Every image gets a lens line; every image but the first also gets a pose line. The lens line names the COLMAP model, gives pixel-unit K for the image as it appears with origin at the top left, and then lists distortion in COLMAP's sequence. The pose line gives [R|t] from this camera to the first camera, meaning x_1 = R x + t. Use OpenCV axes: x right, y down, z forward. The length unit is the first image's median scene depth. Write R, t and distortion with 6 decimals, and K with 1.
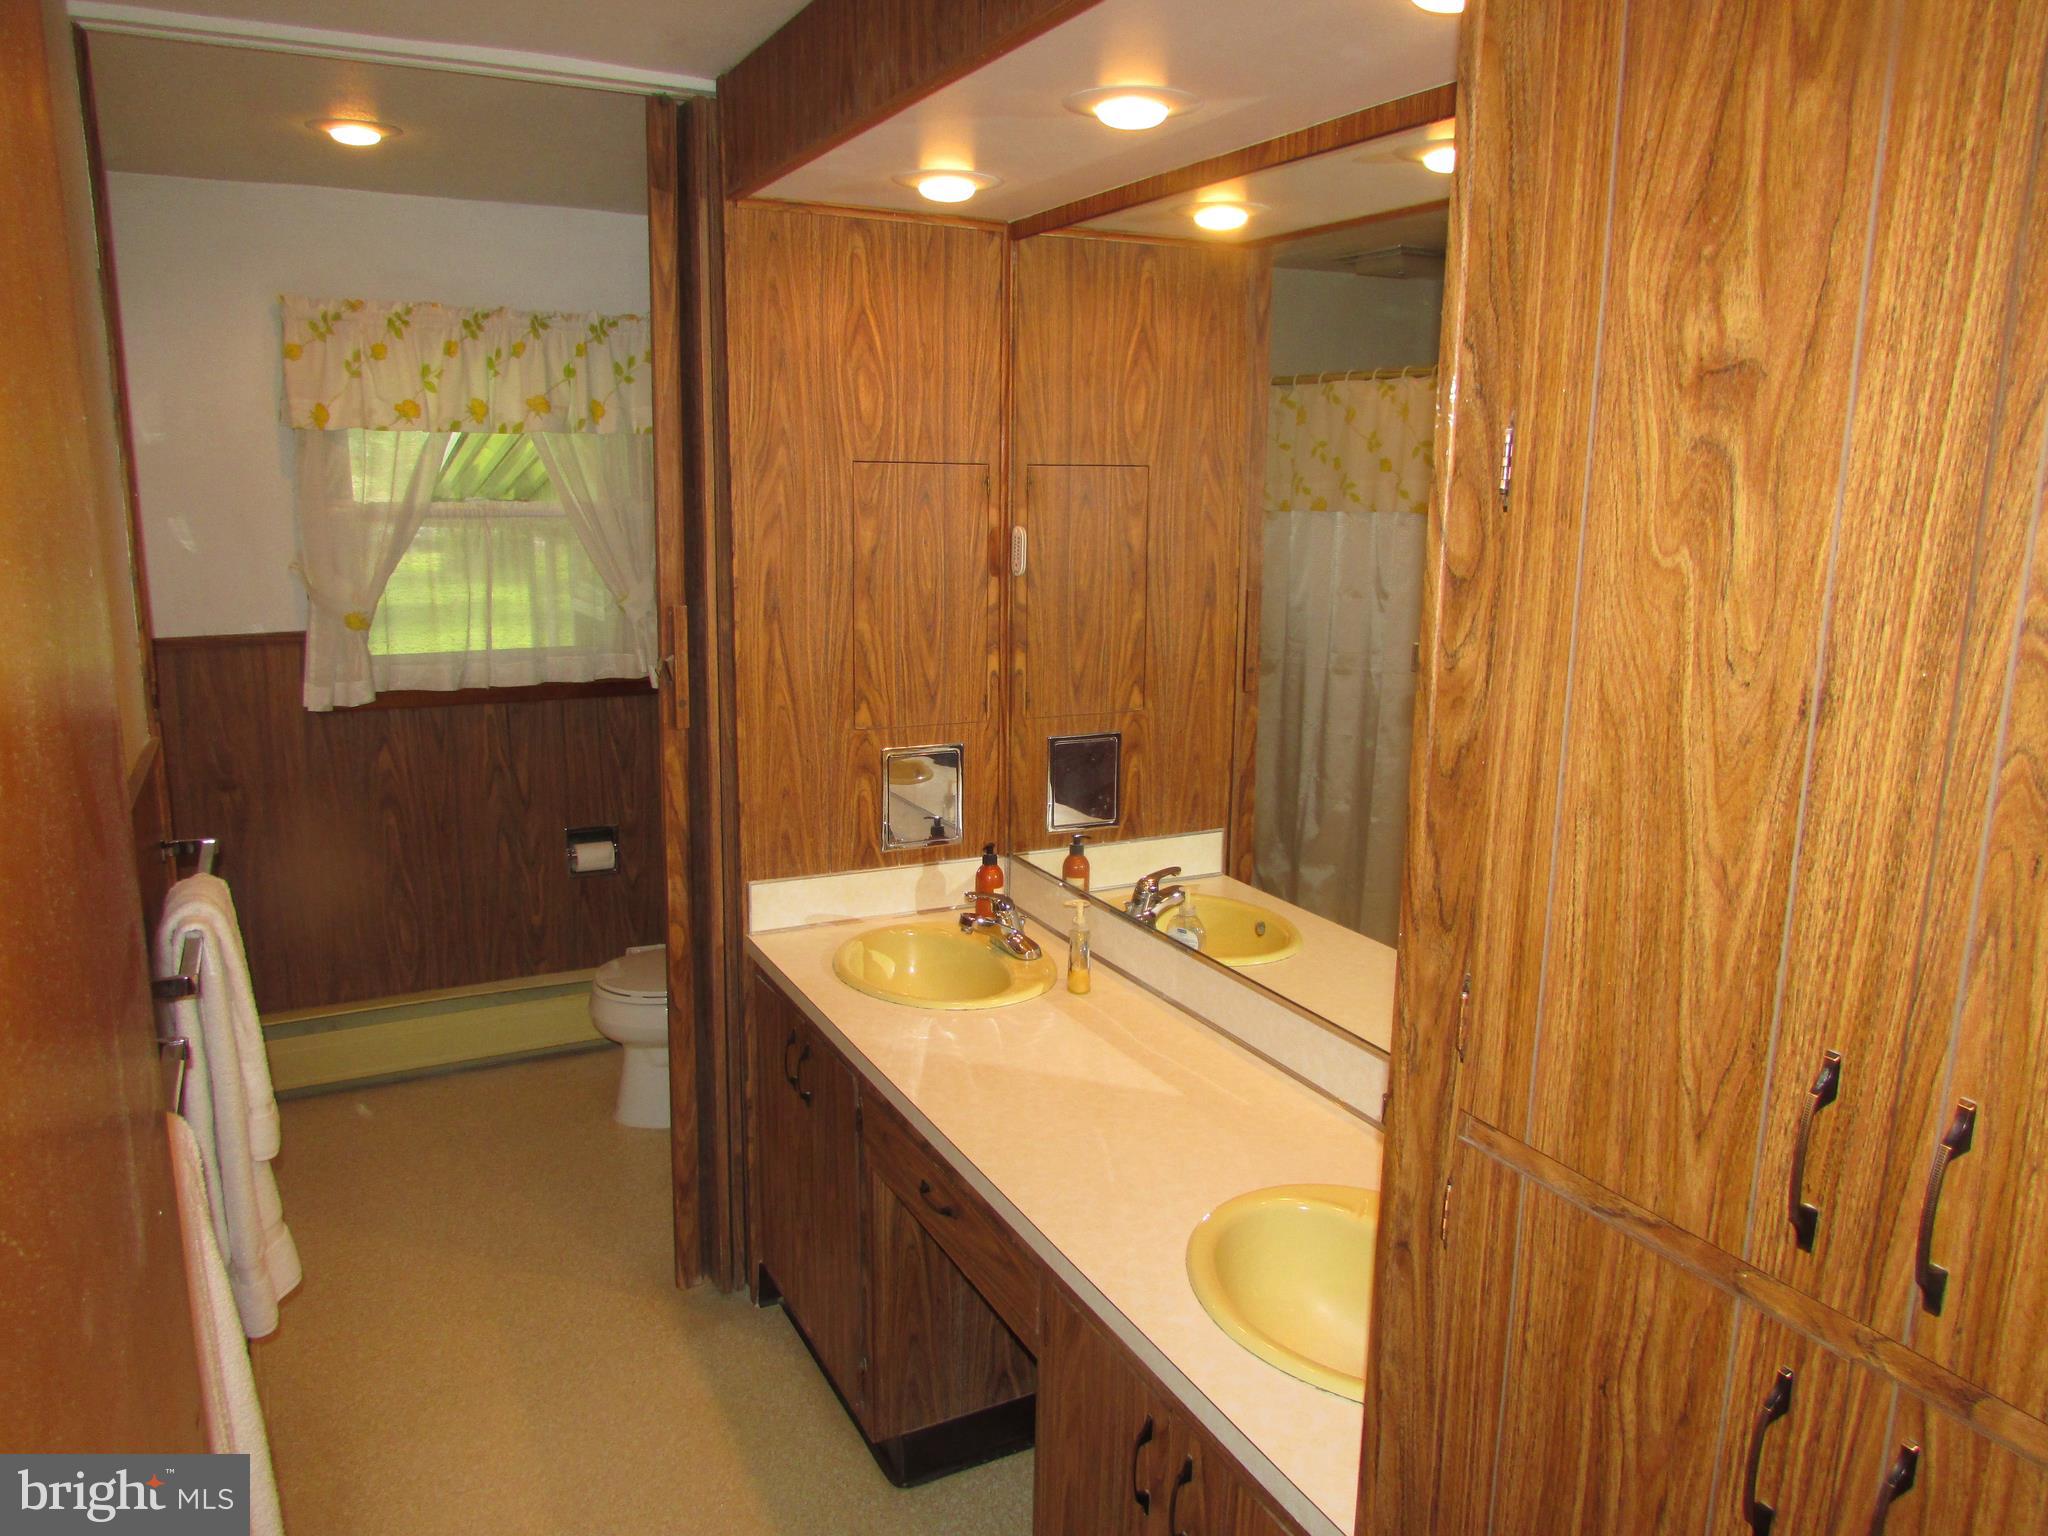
lens RADIAL K [[1452.5, 0, 1020.2], [0, 1452.5, 771.2], [0, 0, 1]] dist [-0.029813, 0.008587]
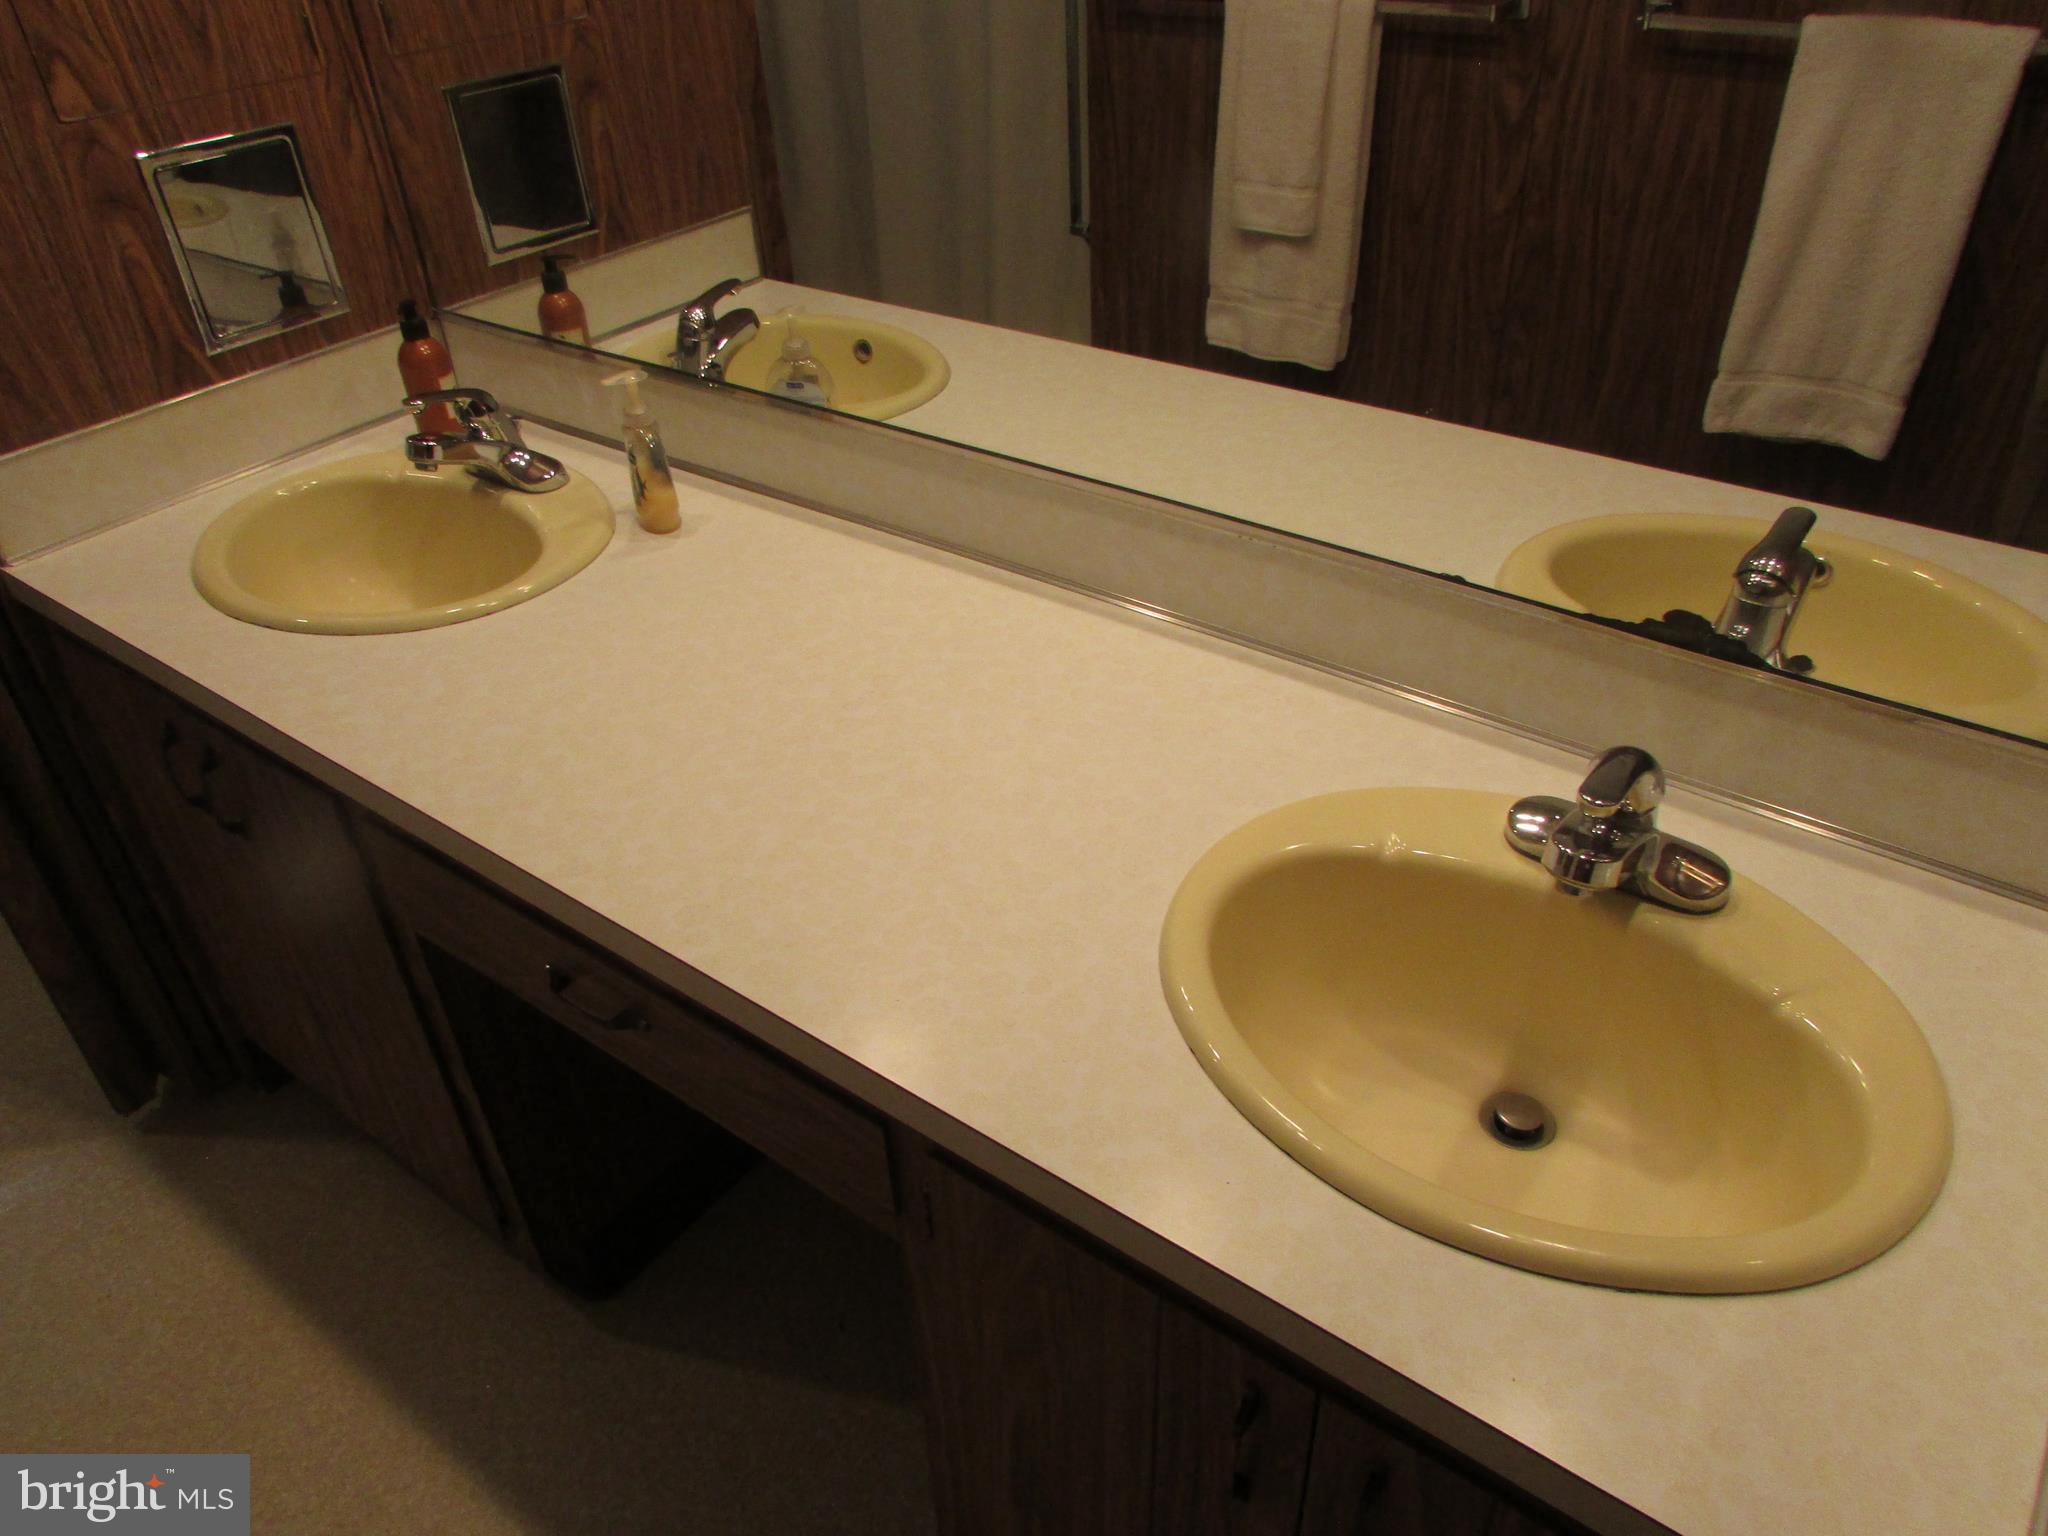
lens RADIAL K [[1452.5, 0, 1033.7], [0, 1452.5, 760.6], [0, 0, 1]] dist [-0.029813, 0.008587]
pose [[0.893623, -0.303131, 0.330983, -0.041292], [0.148616, 0.895703, 0.419080, 0.010971], [-0.423499, -0.325310, 0.845471, 0.348984]]
